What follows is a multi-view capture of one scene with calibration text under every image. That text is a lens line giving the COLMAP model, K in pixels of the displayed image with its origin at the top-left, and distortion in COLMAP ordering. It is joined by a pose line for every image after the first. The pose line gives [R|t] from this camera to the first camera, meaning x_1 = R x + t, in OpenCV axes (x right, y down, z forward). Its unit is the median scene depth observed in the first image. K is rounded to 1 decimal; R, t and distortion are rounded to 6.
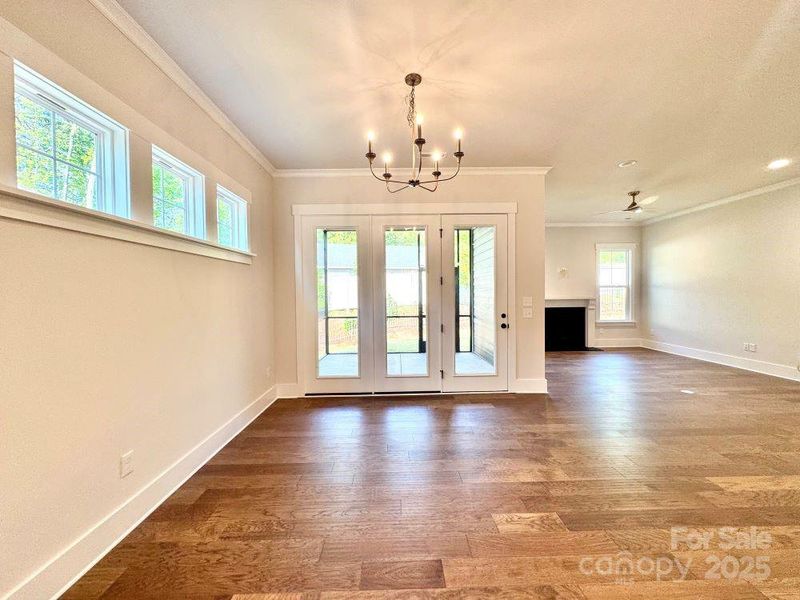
lens RADIAL K [[319.1, 0, 399.9], [0, 319.1, 298.8], [0, 0, 1]] dist [-0.003248, 0.000239]
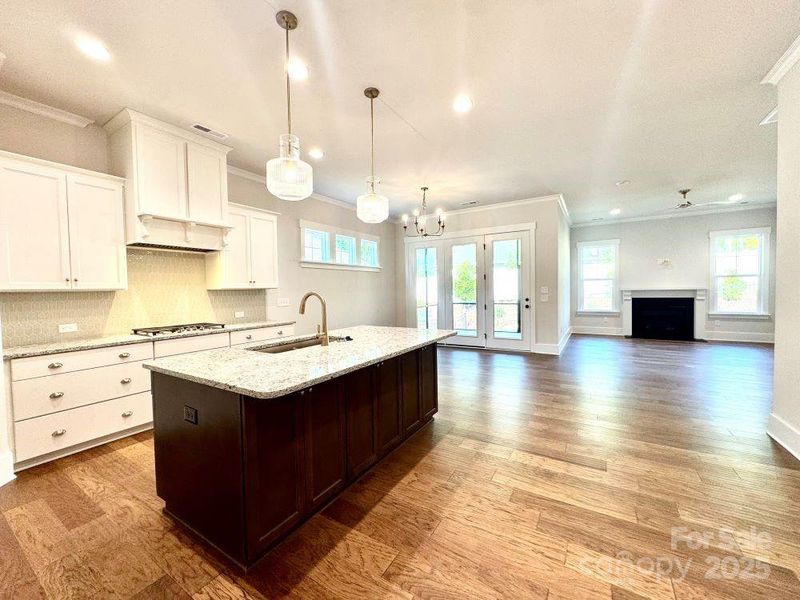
lens RADIAL K [[319.1, 0, 400.5], [0, 319.1, 298.5], [0, 0, 1]] dist [-0.003248, 0.000239]
pose [[0.842267, 0.010966, -0.538949, 0.631118], [-0.001476, 0.999836, 0.018037, 0.022164], [0.539059, -0.014397, 0.842145, -0.558718]]
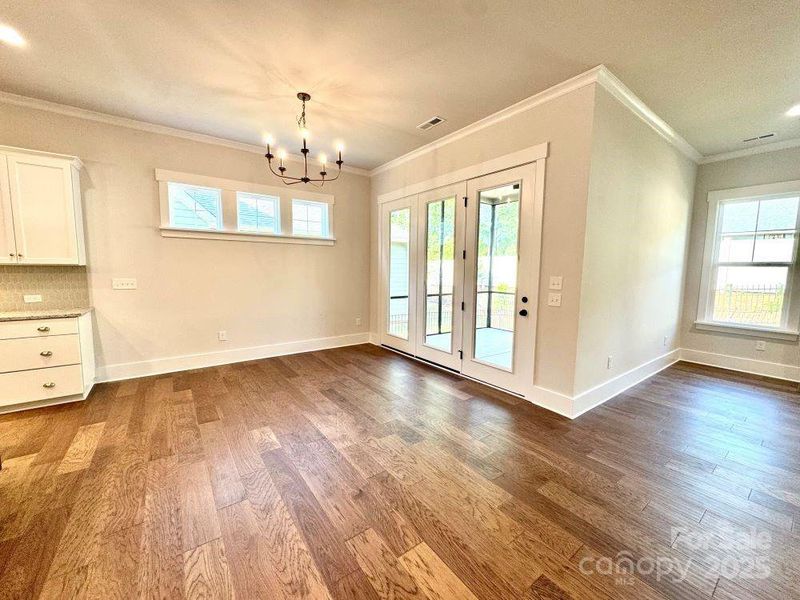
lens RADIAL K [[319.1, 0, 399.5], [0, 319.1, 298.9], [0, 0, 1]] dist [-0.003248, 0.000239]
pose [[0.578268, 0.098840, -0.809837, 0.778373], [-0.035339, 0.994737, 0.096172, -0.011874], [0.815081, -0.026994, 0.578718, 0.312850]]
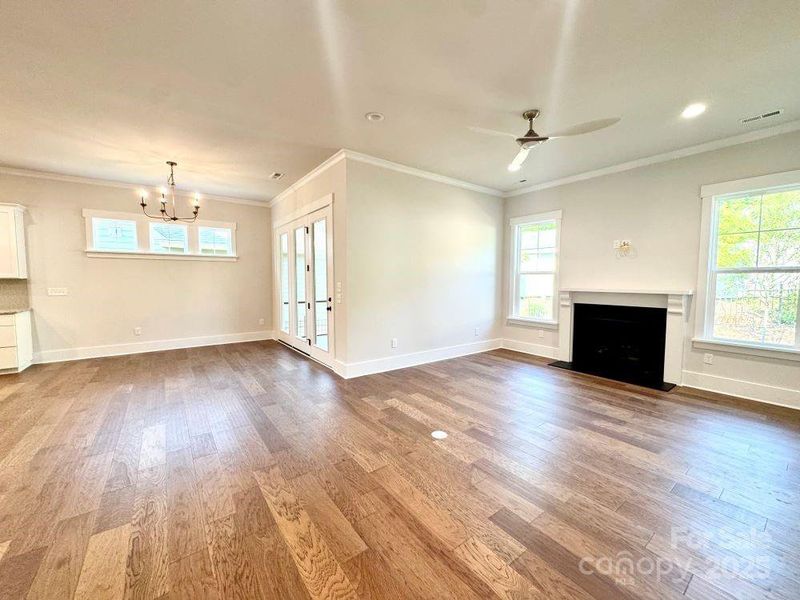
lens RADIAL K [[319.1, 0, 399.2], [0, 319.1, 299.5], [0, 0, 1]] dist [-0.003248, 0.000239]
pose [[0.581091, 0.065103, -0.811230, 1.365321], [-0.025721, 0.997766, 0.061648, -0.020712], [0.813432, -0.014957, 0.581468, 0.559364]]
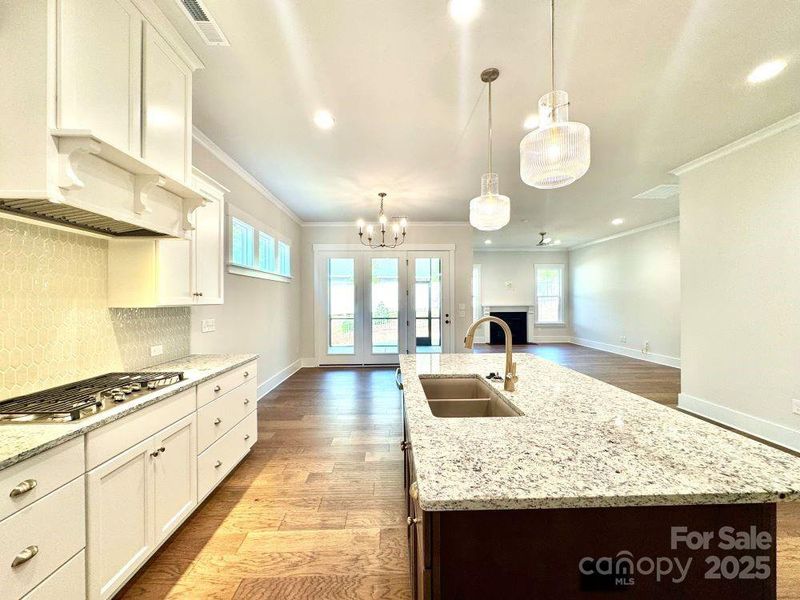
lens RADIAL K [[319.1, 0, 400.7], [0, 319.1, 298.9], [0, 0, 1]] dist [-0.003248, 0.000239]
pose [[0.999896, 0.006715, 0.012748, 0.076908], [-0.006439, 0.999746, -0.021576, 0.007336], [-0.012889, 0.021492, 0.999686, -0.568430]]
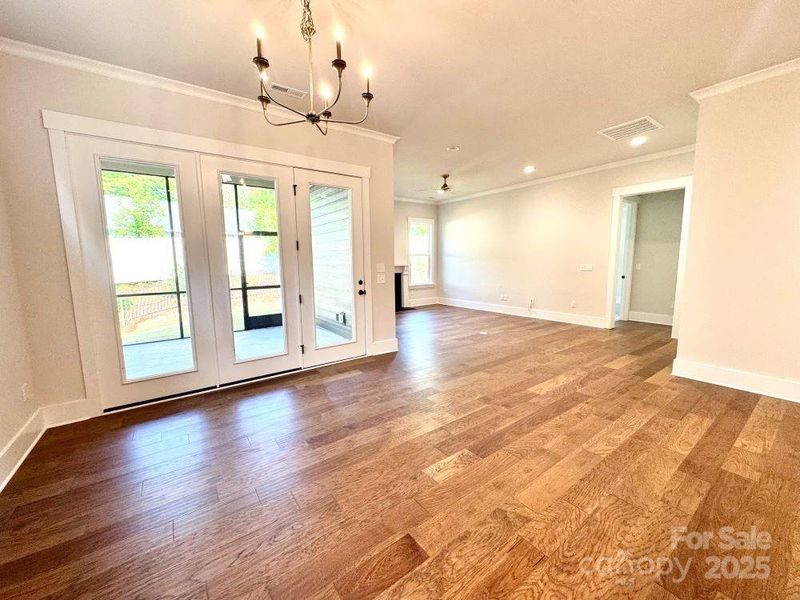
lens RADIAL K [[319.1, 0, 399.5], [0, 319.1, 299.0], [0, 0, 1]] dist [-0.003248, 0.000239]
pose [[0.819305, -0.070648, 0.568989, -0.150125], [0.015645, 0.994765, 0.100986, 0.006112], [-0.573144, -0.073837, 0.816121, 0.108246]]
